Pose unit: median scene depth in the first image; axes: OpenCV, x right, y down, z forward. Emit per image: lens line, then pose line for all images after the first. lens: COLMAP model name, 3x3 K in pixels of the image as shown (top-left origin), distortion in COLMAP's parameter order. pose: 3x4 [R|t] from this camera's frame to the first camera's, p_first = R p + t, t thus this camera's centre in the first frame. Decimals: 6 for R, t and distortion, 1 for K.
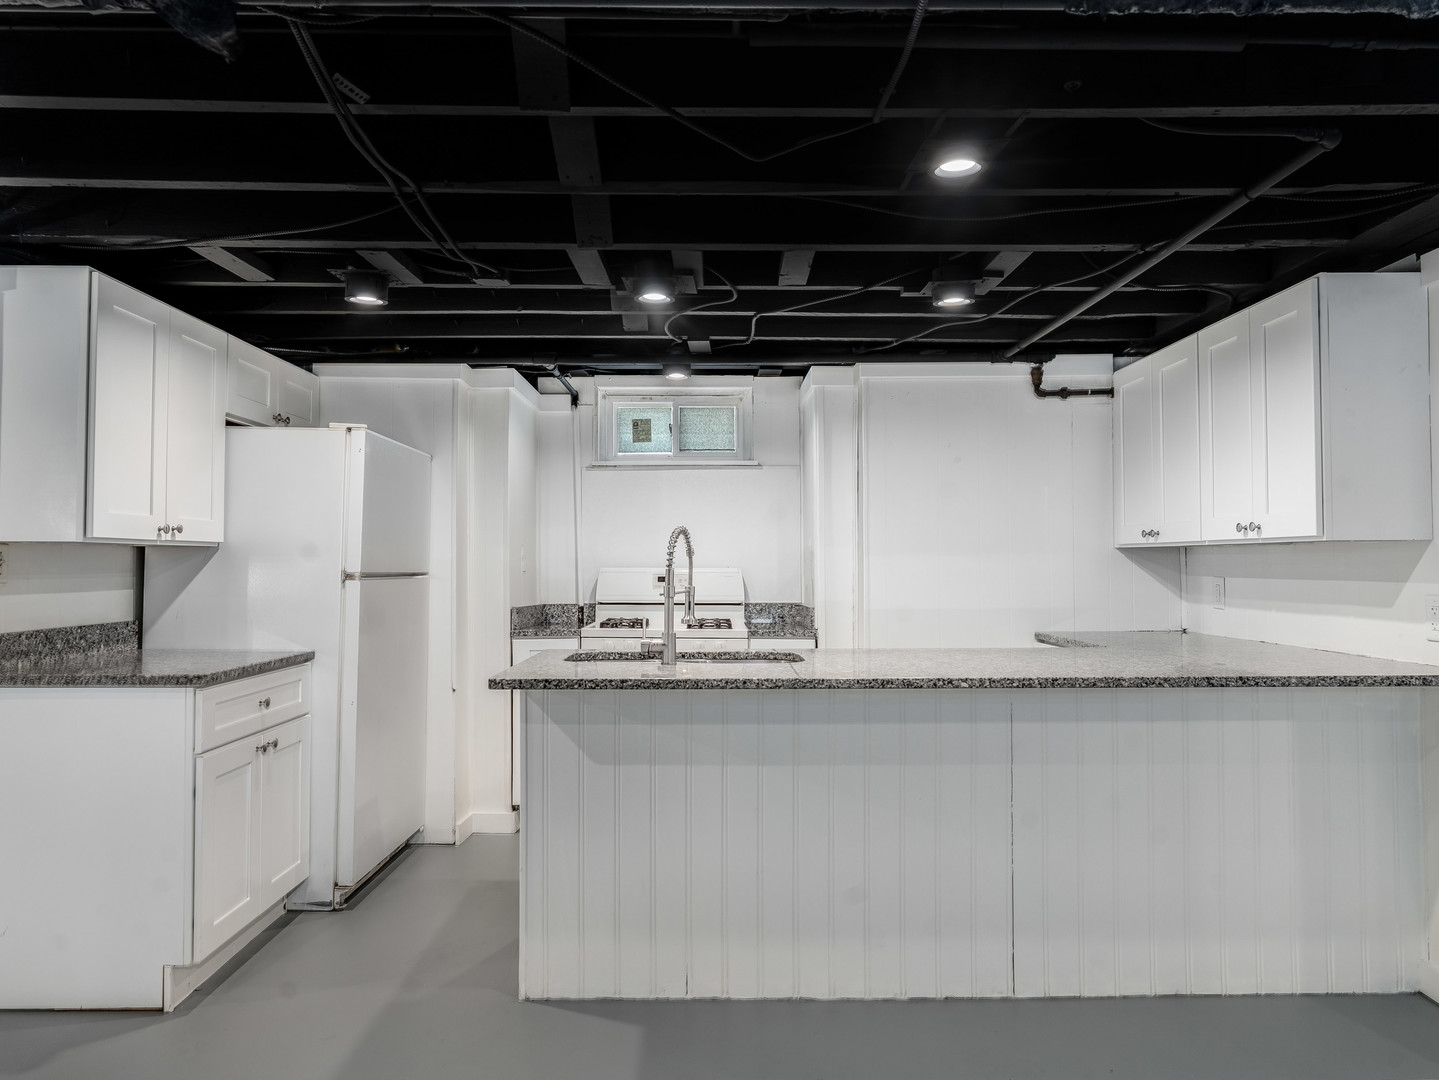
lens RADIAL K [[1001.3, 0, 716.4], [0, 1001.3, 538.3], [0, 0, 1]] dist [0.007696, -0.000332]
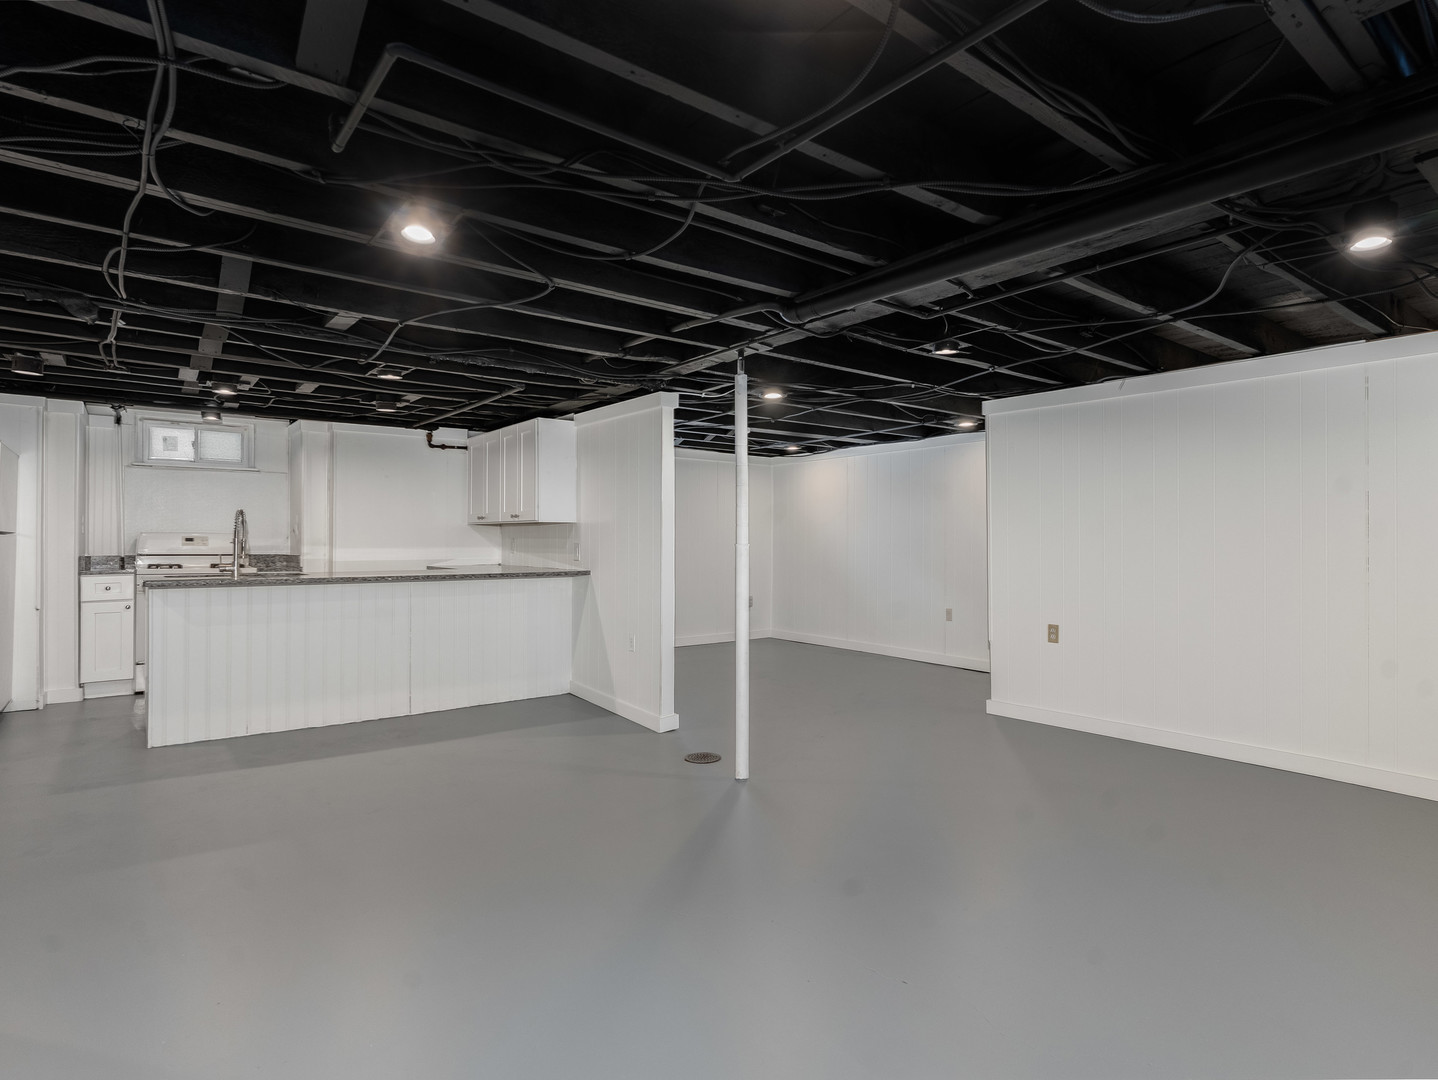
lens RADIAL K [[767.0, 0, 718.6], [0, 767.0, 540.1], [0, 0, 1]] dist [0.000836, 0.000502]
pose [[0.795915, 0.005108, 0.605386, -0.198758], [-0.021134, 0.999589, 0.019352, 0.000521], [-0.605039, -0.028197, 0.795697, -0.779028]]
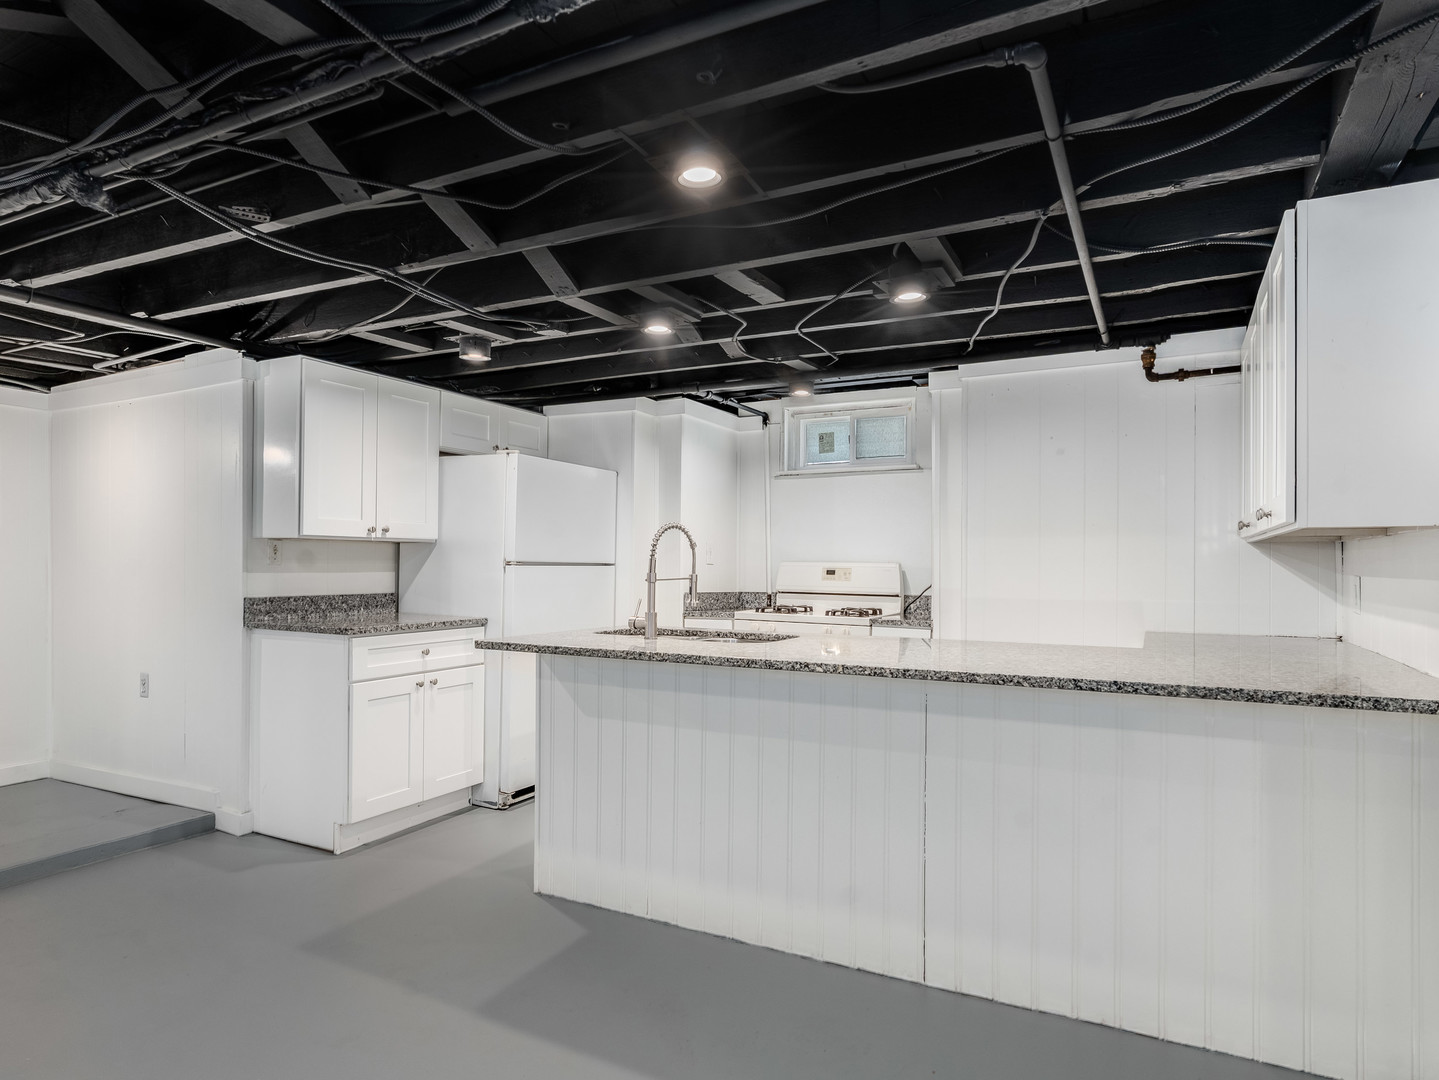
lens RADIAL K [[852.1, 0, 727.9], [0, 852.1, 560.4], [0, 0, 1]] dist [0.005214, 0.002638]
pose [[0.881678, 0.006449, -0.471807, 0.487229], [0.003338, 0.999796, 0.019904, 0.012423], [0.471839, -0.019124, 0.881477, 0.146991]]
